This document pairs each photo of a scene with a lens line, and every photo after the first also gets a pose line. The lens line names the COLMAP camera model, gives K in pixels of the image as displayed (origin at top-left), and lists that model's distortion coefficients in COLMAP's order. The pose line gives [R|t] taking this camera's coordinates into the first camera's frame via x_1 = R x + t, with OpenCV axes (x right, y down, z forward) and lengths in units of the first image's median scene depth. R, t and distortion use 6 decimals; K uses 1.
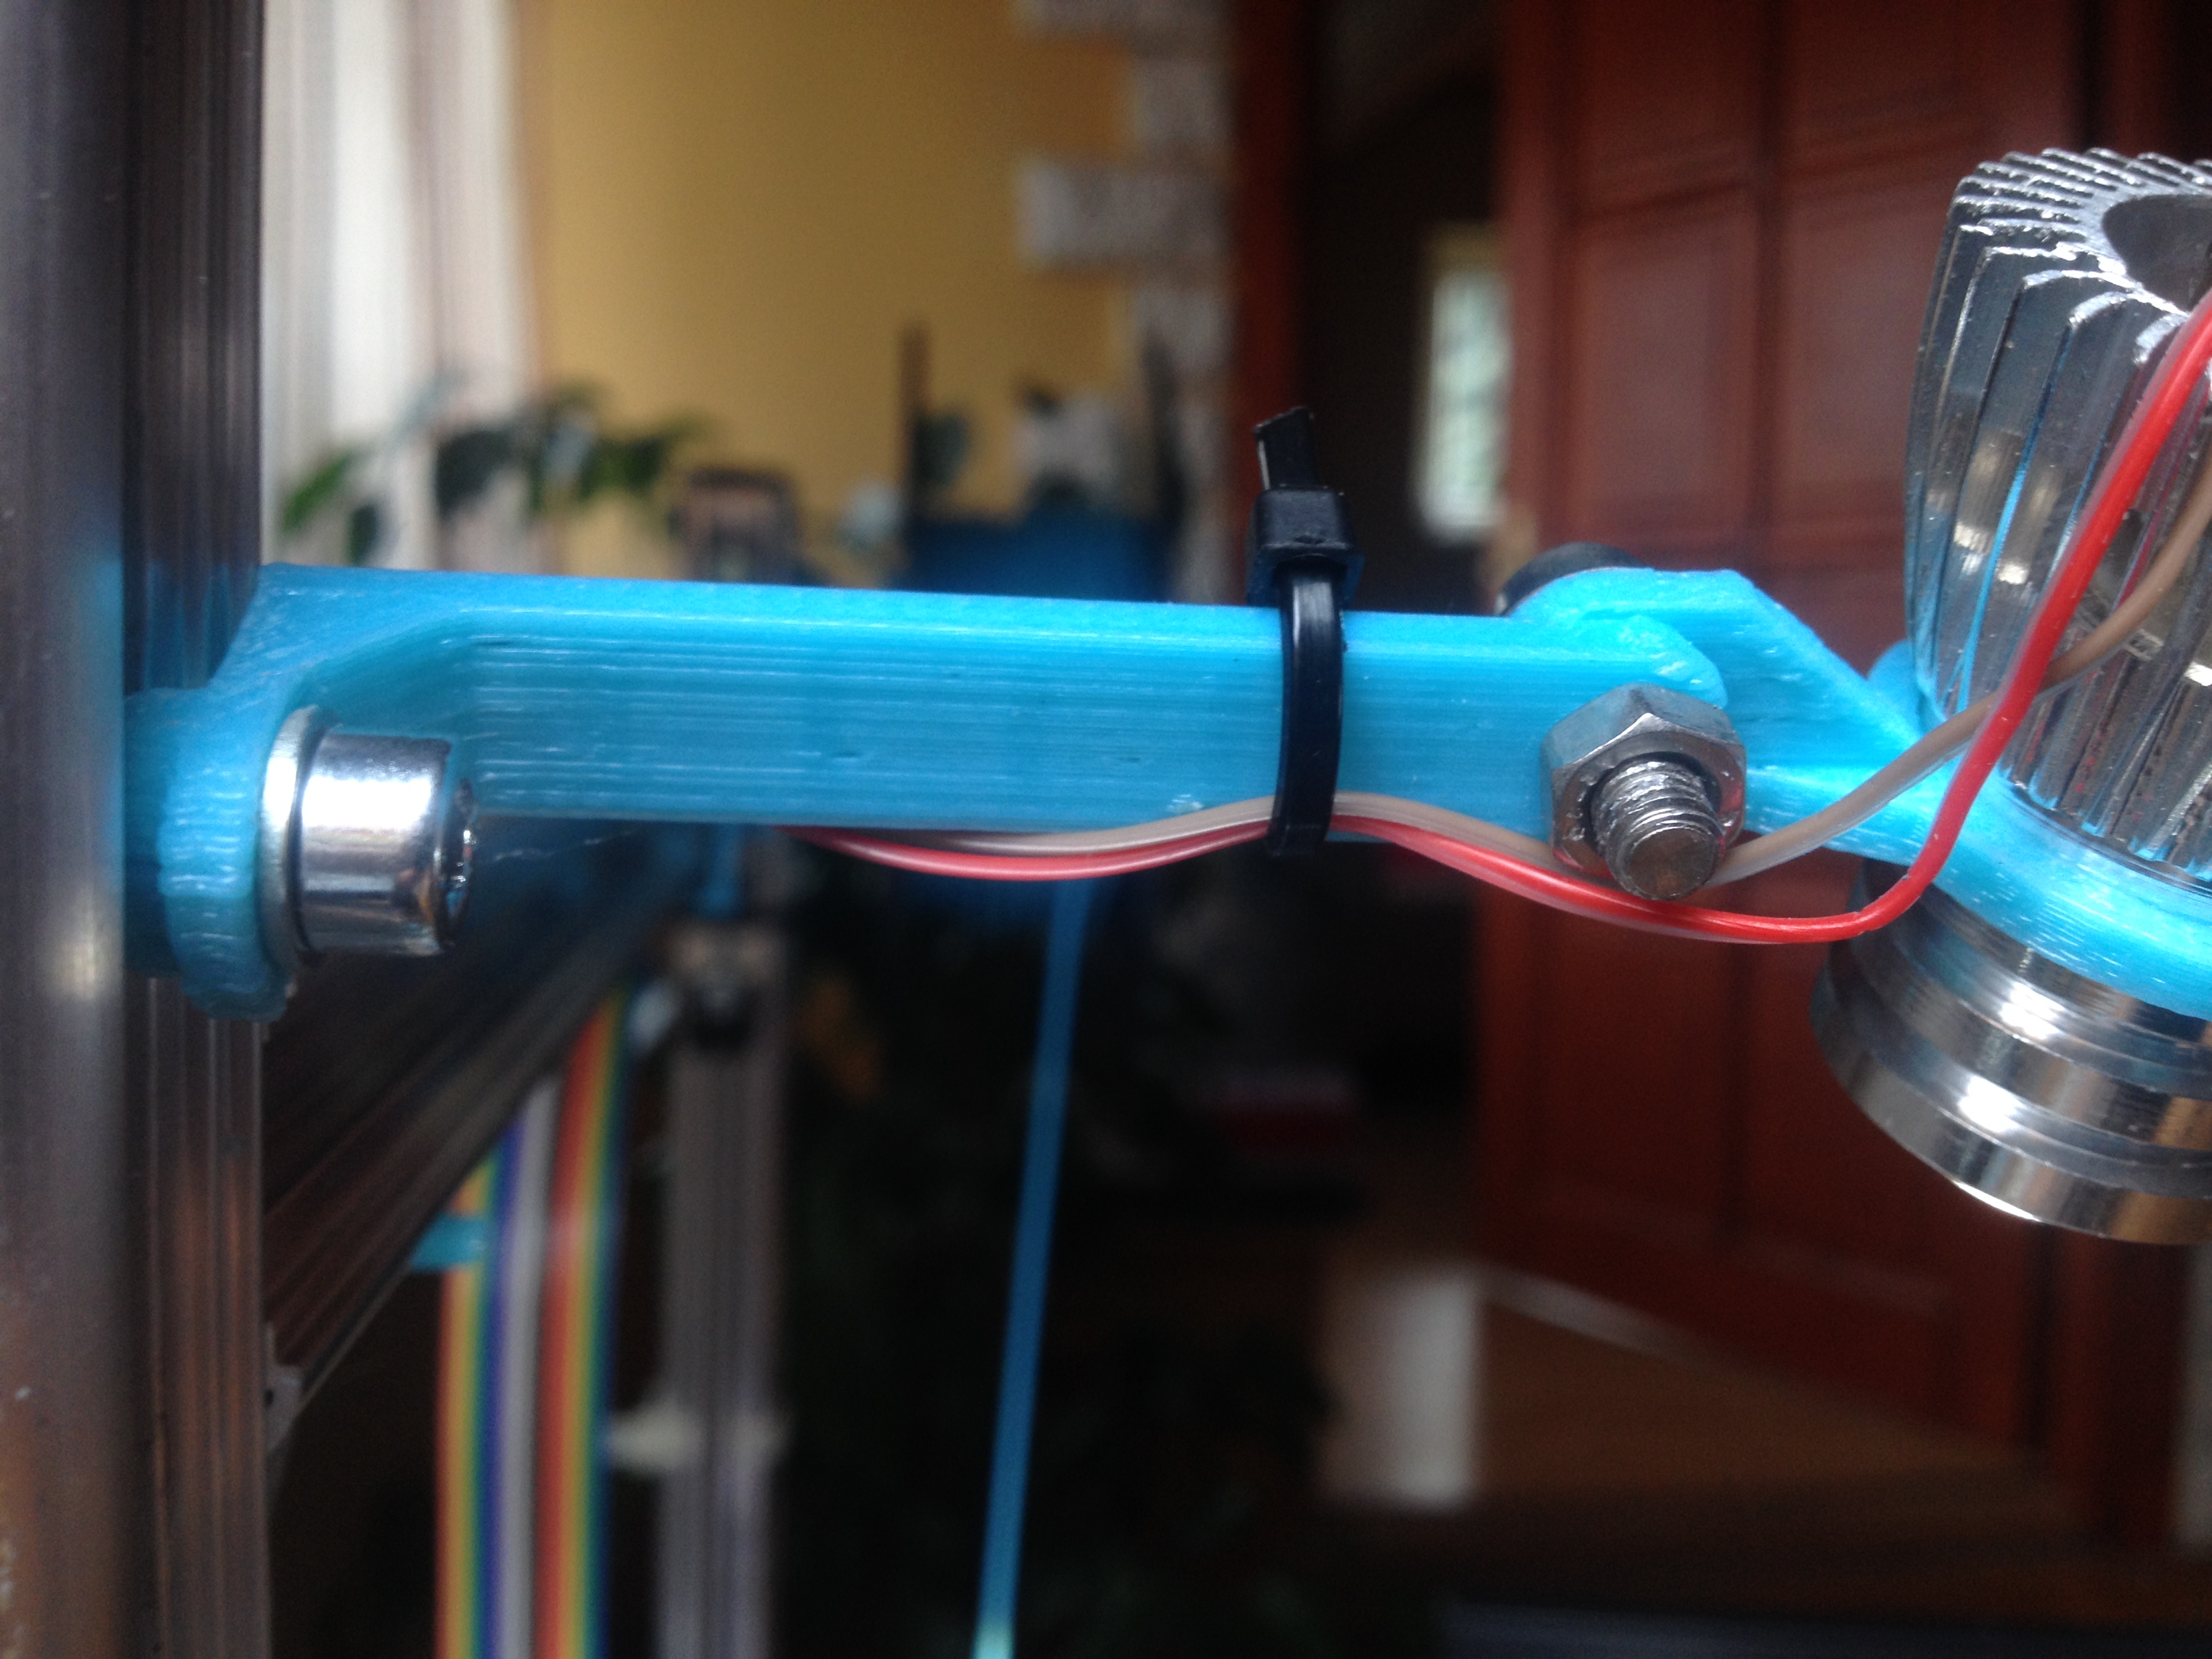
lens RADIAL K [[2249.9, 0, 1106.0], [0, 2249.9, 829.5], [0, 0, 1]] dist [-0.008669, -0.022114]
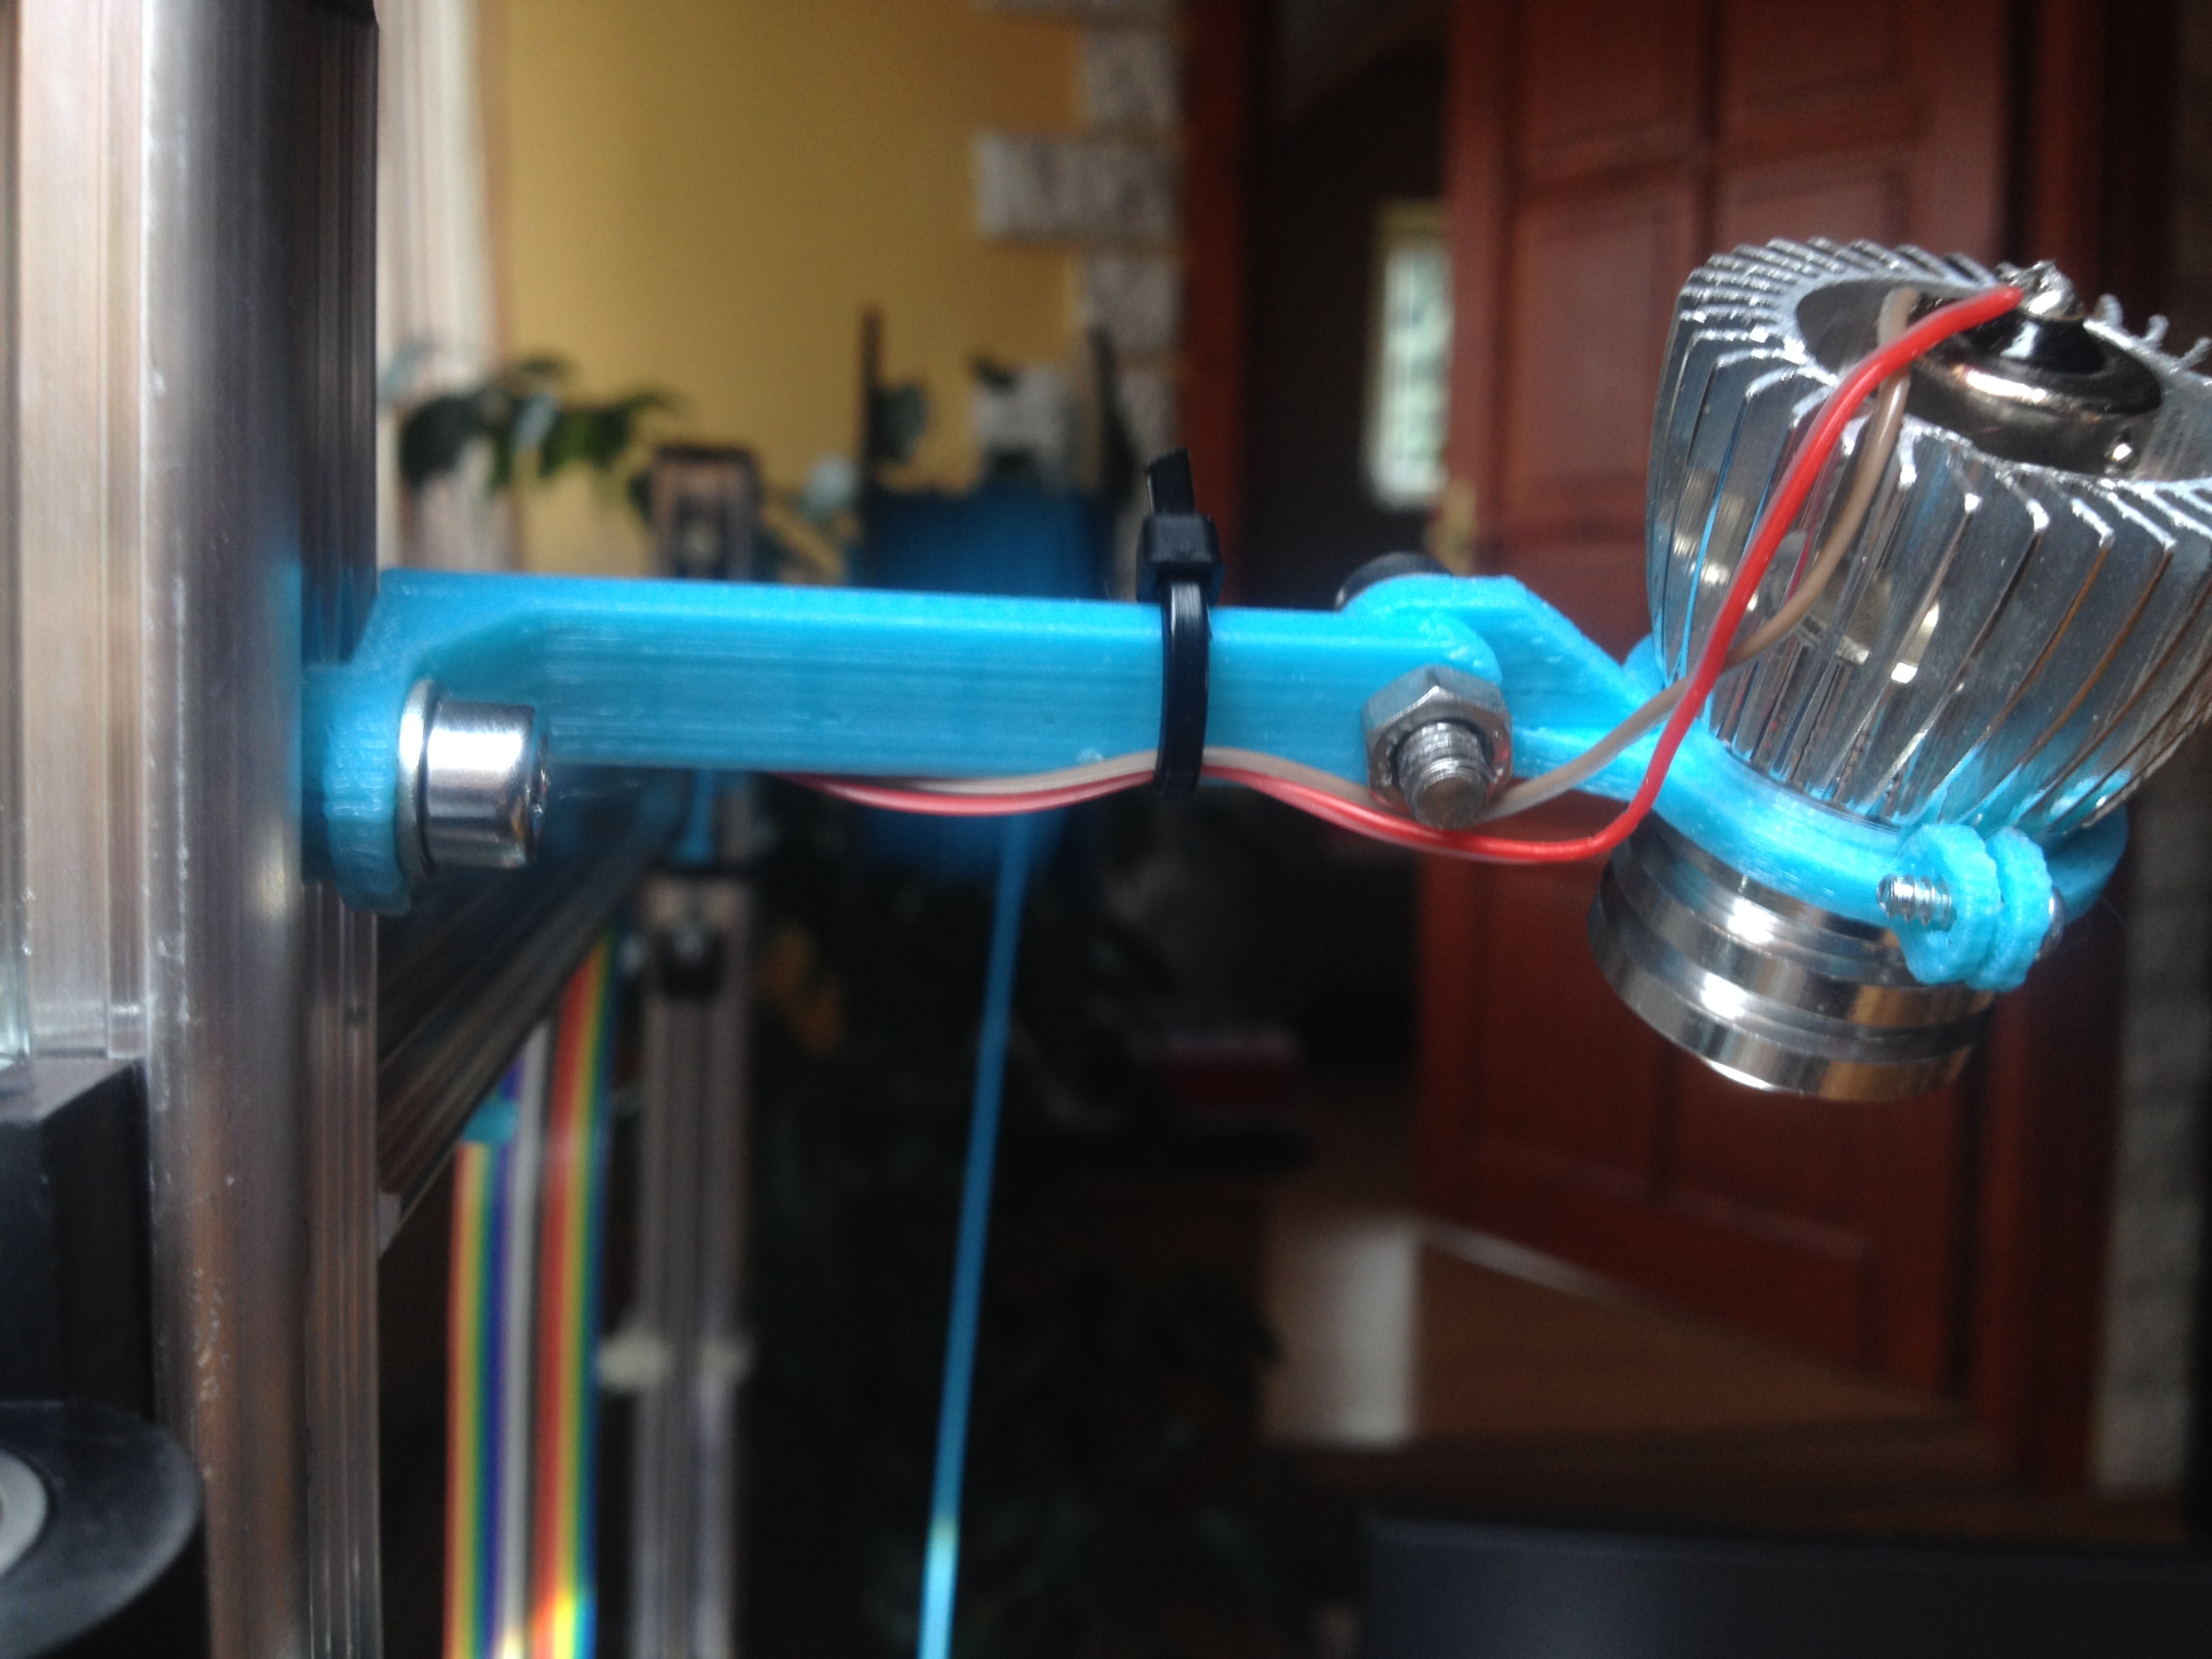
lens RADIAL K [[2257.2, 0, 1079.9], [0, 2257.2, 907.1], [0, 0, 1]] dist [0.016561, 0.014325]
pose [[0.999966, 0.002891, 0.007731, 0.019837], [-0.003270, 0.998766, 0.049547, 0.011037], [-0.007578, -0.049571, 0.998742, -0.301128]]
